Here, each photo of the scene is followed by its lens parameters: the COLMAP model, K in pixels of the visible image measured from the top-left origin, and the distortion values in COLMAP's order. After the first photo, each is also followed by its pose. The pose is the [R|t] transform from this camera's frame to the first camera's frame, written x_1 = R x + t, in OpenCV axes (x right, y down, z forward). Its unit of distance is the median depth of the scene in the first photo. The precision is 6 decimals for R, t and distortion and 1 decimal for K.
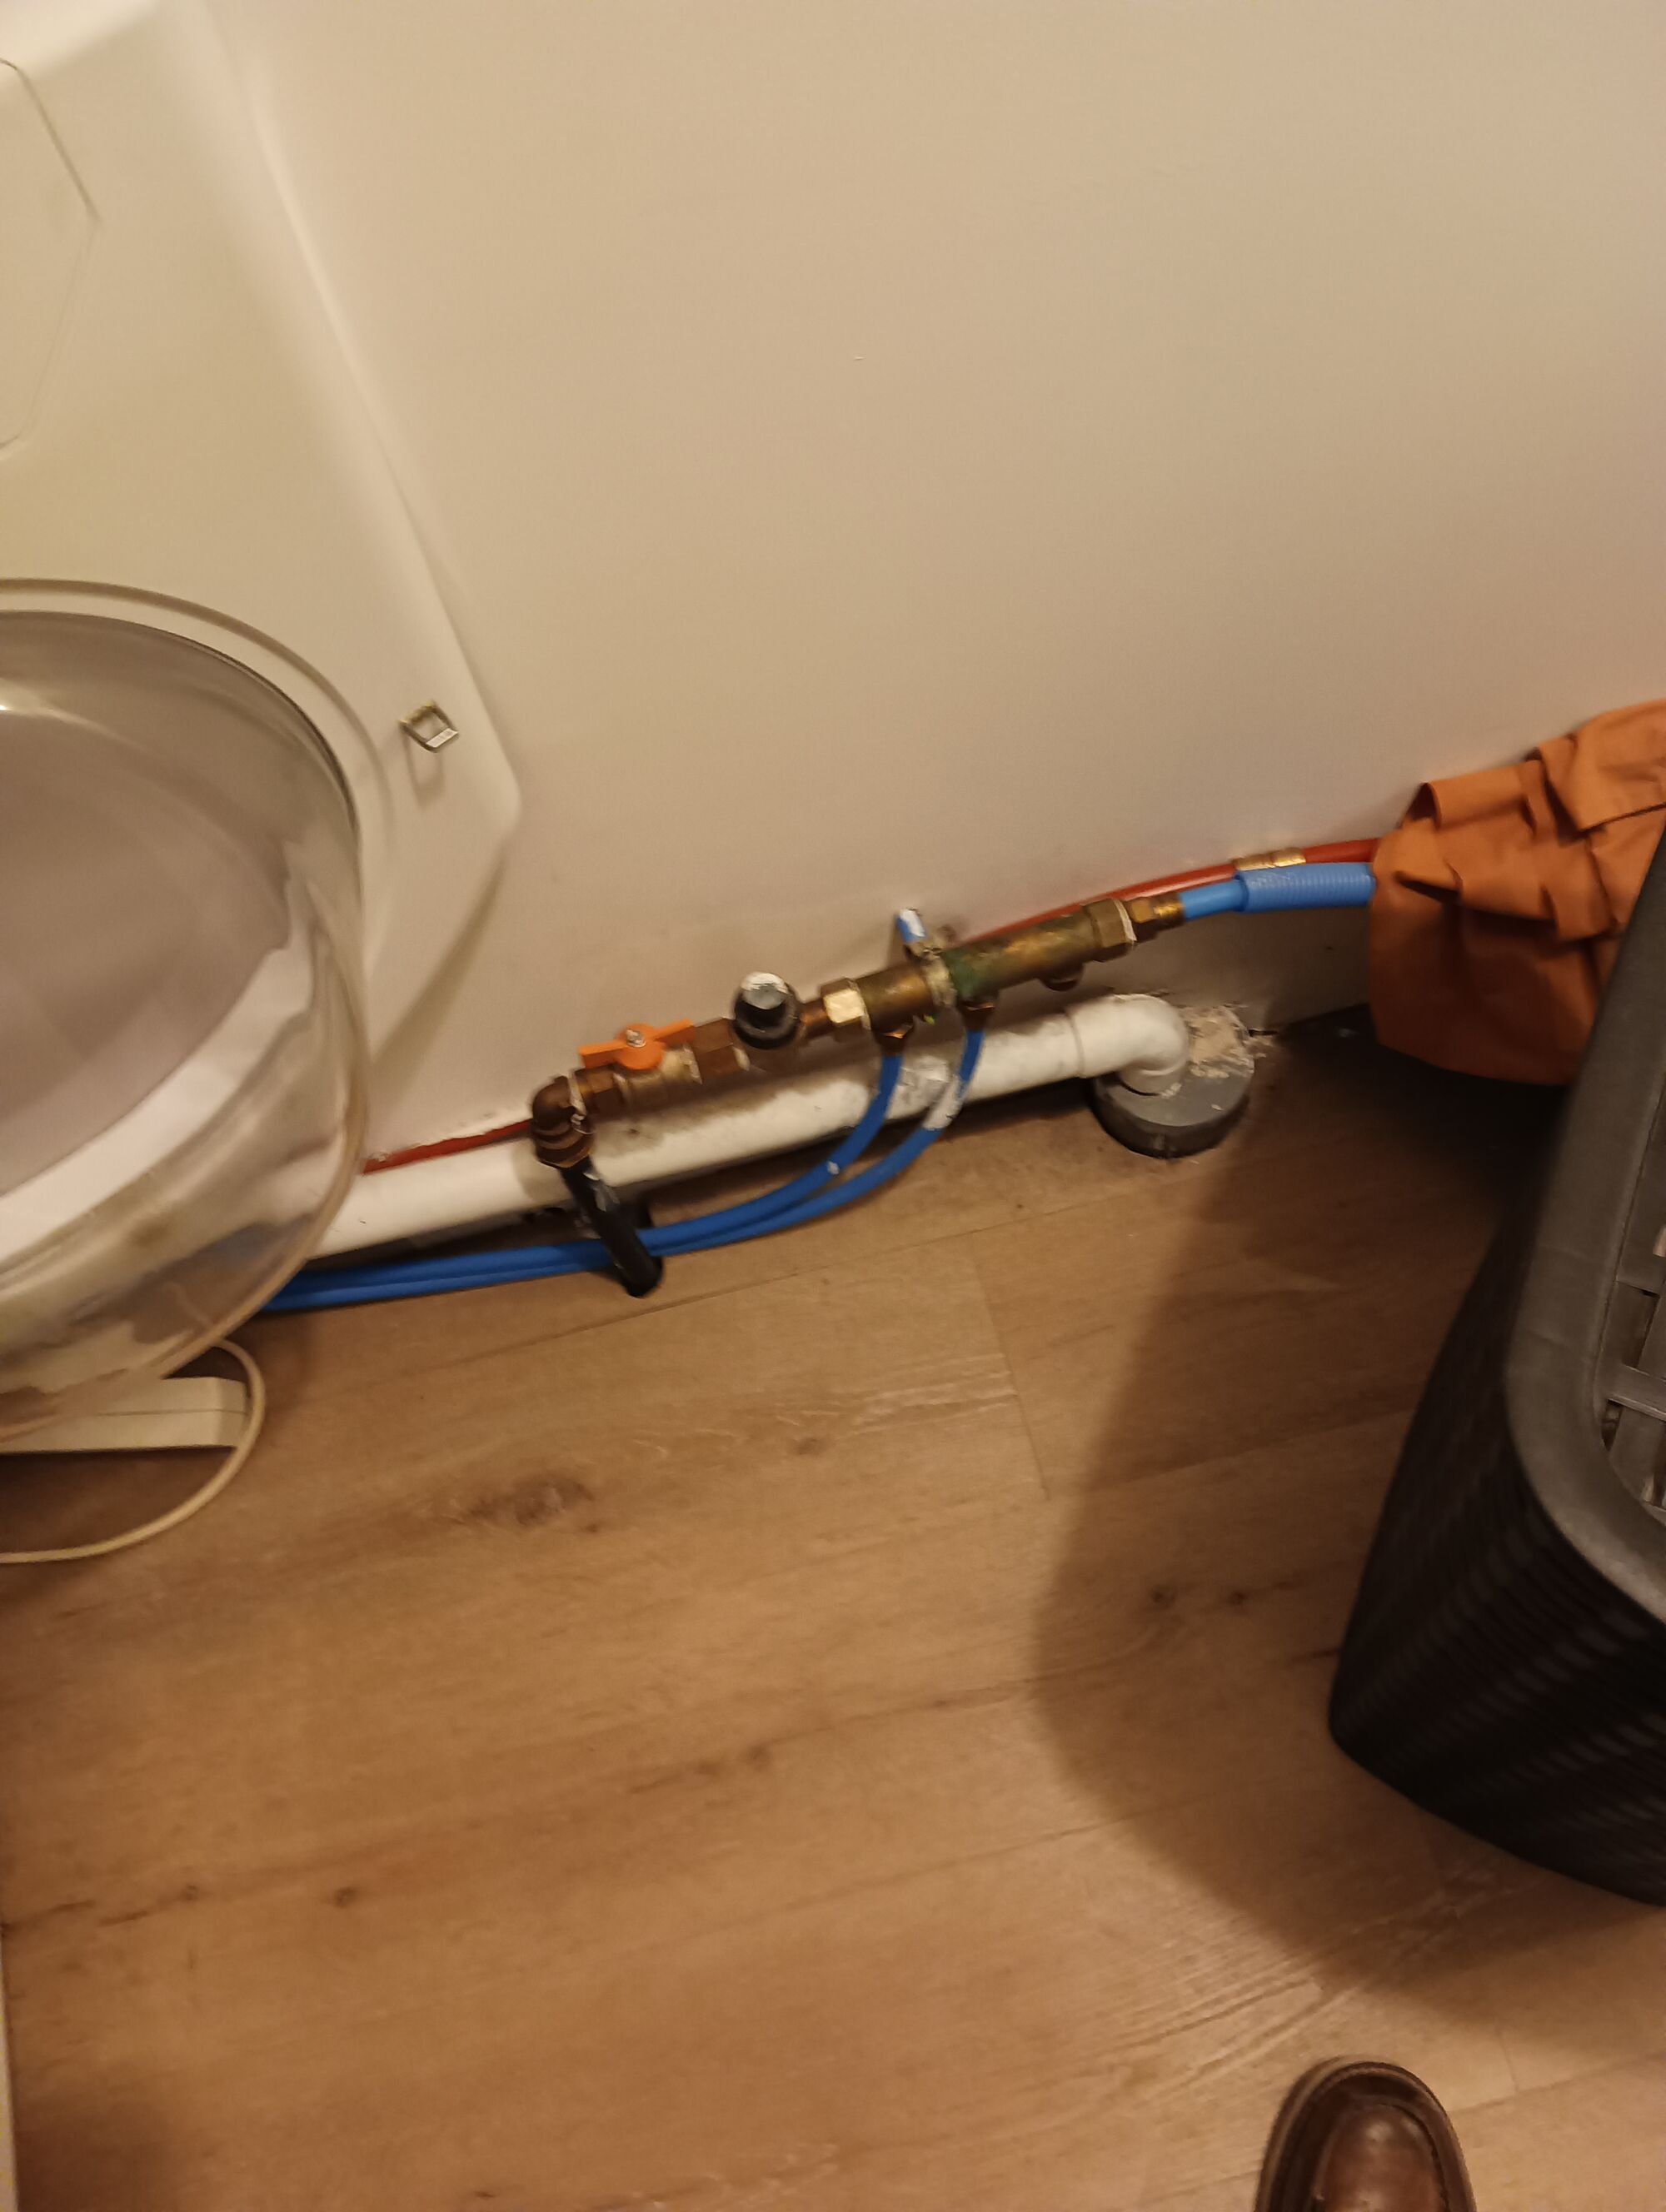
lens RADIAL K [[1784.5, 0, 879.9], [0, 1784.5, 1104.2], [0, 0, 1]] dist [0.069887, -0.160692]
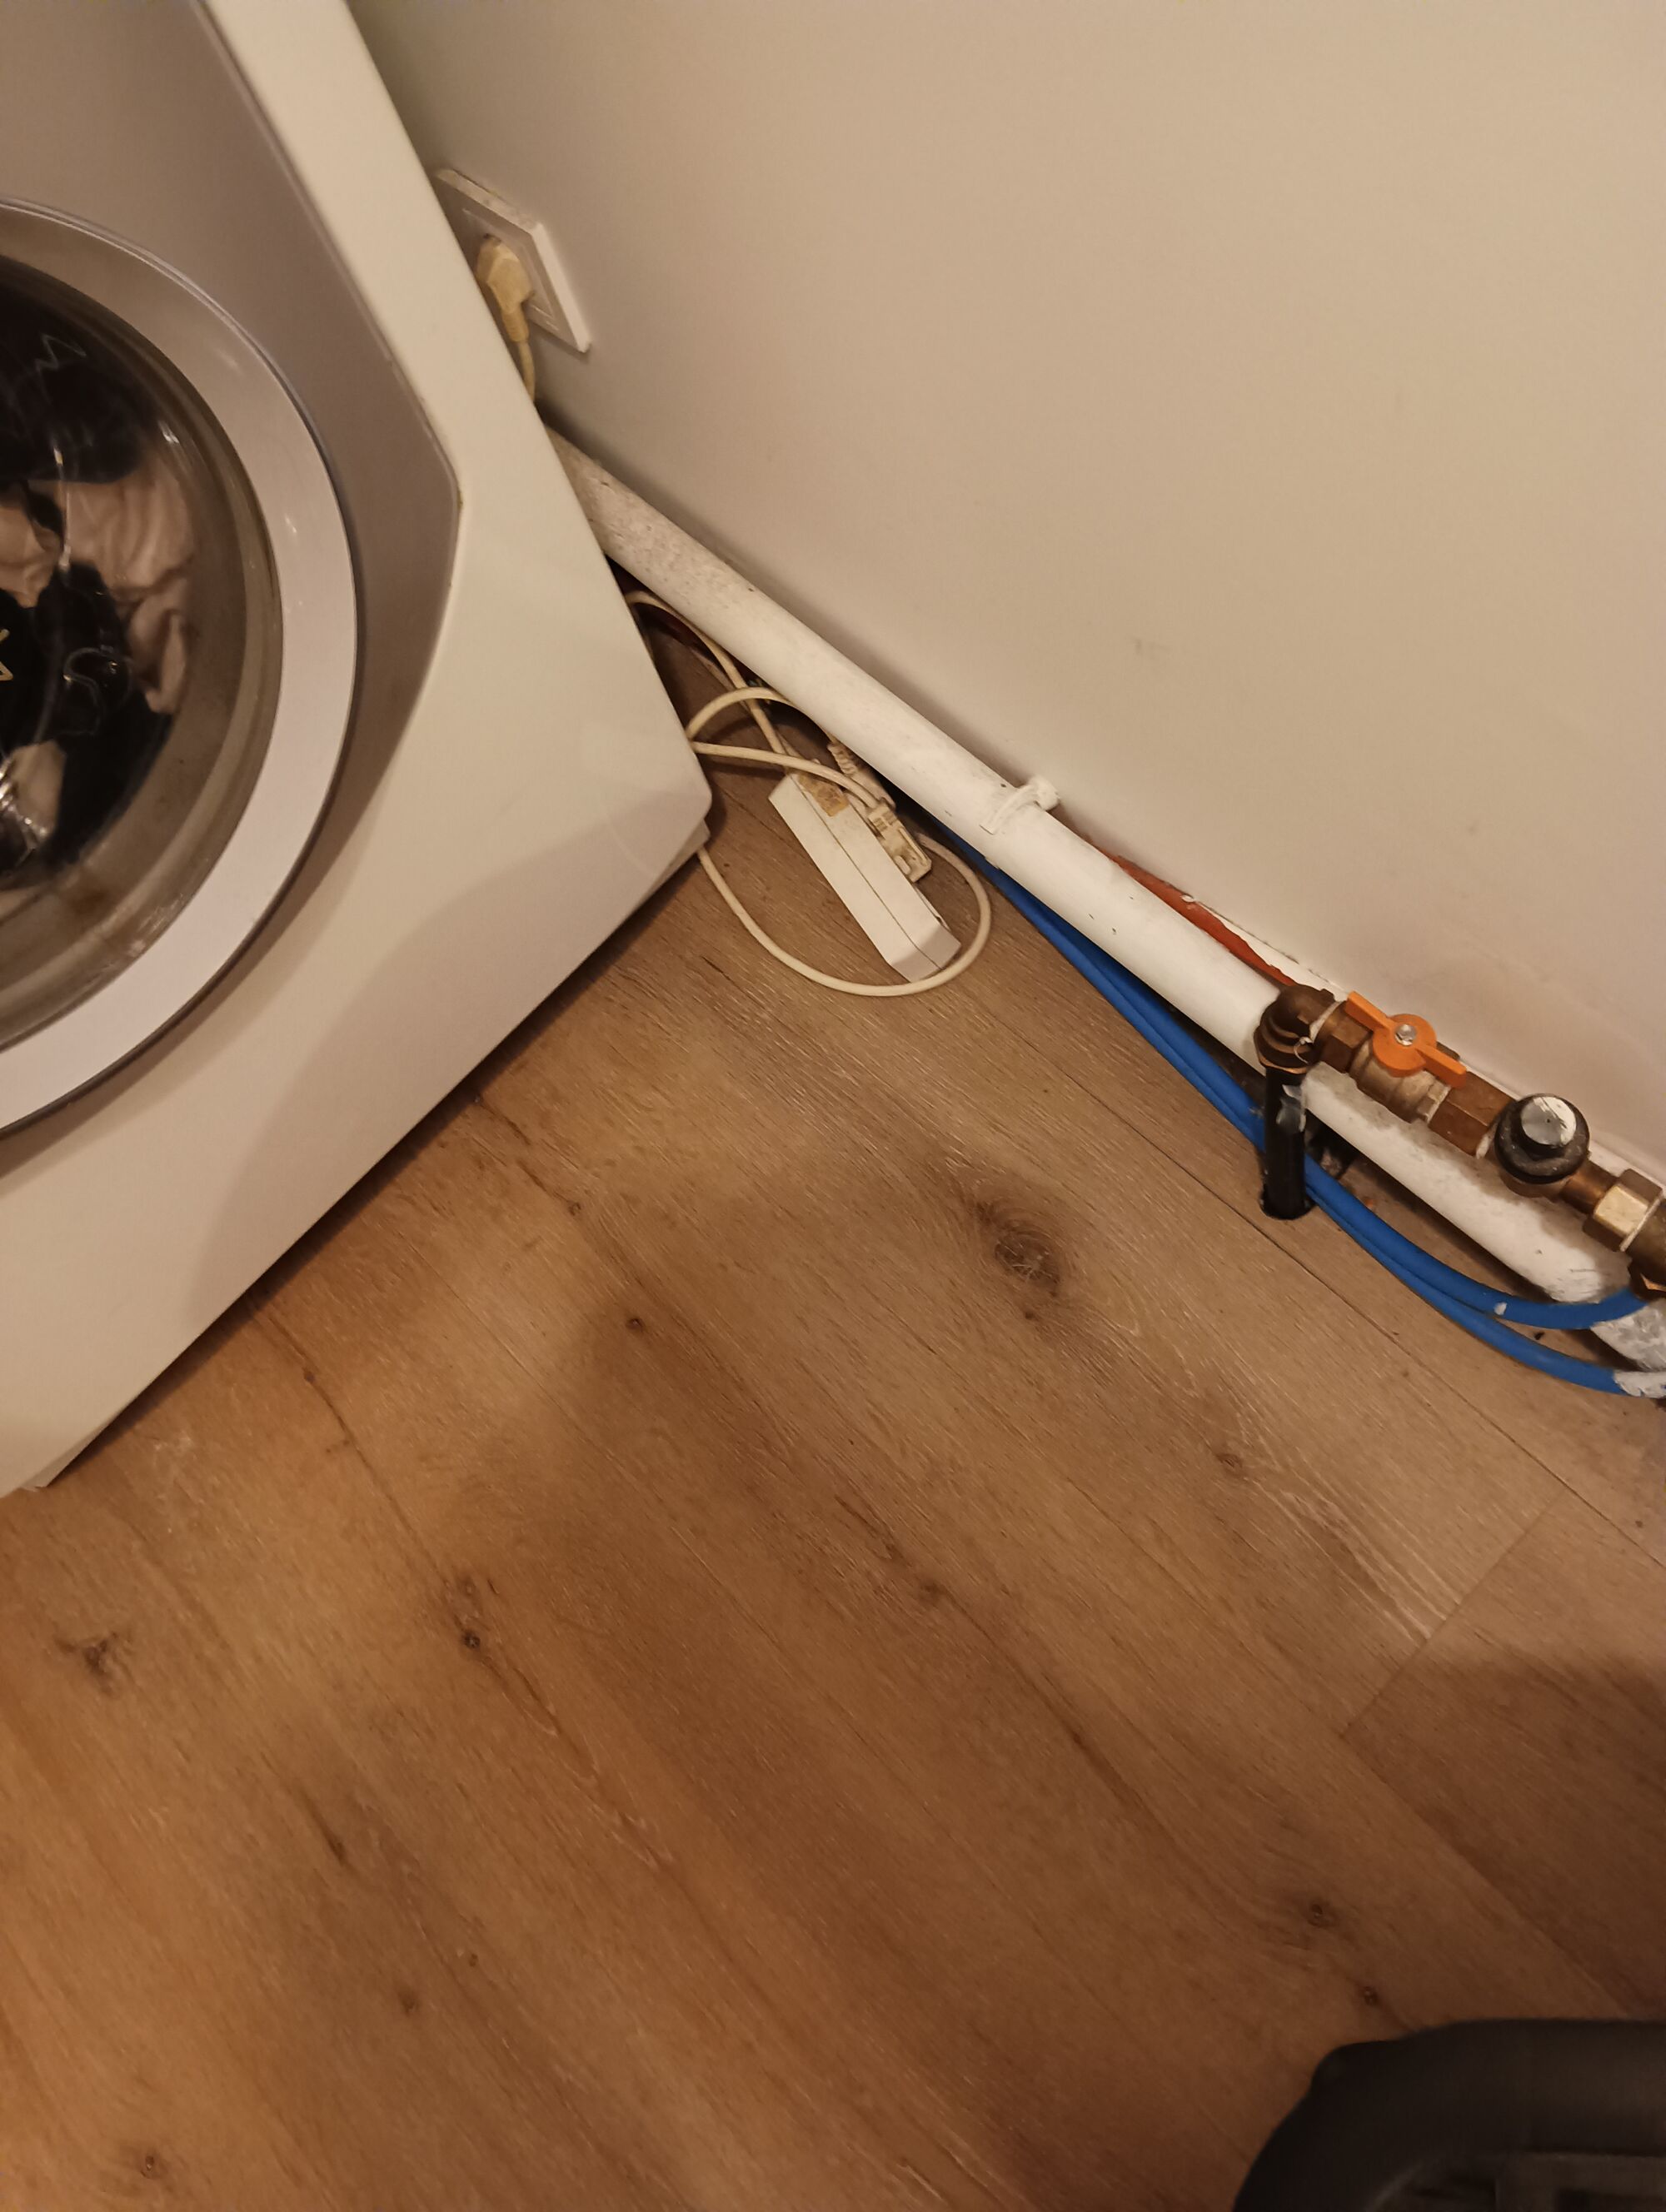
lens RADIAL K [[1784.5, 0, 879.9], [0, 1784.5, 1104.2], [0, 0, 1]] dist [0.069887, -0.160692]
pose [[0.491566, 0.784734, -0.377564, 0.074880], [-0.689244, 0.615588, 0.382092, -0.146723], [0.532265, 0.072410, 0.843475, 0.139757]]
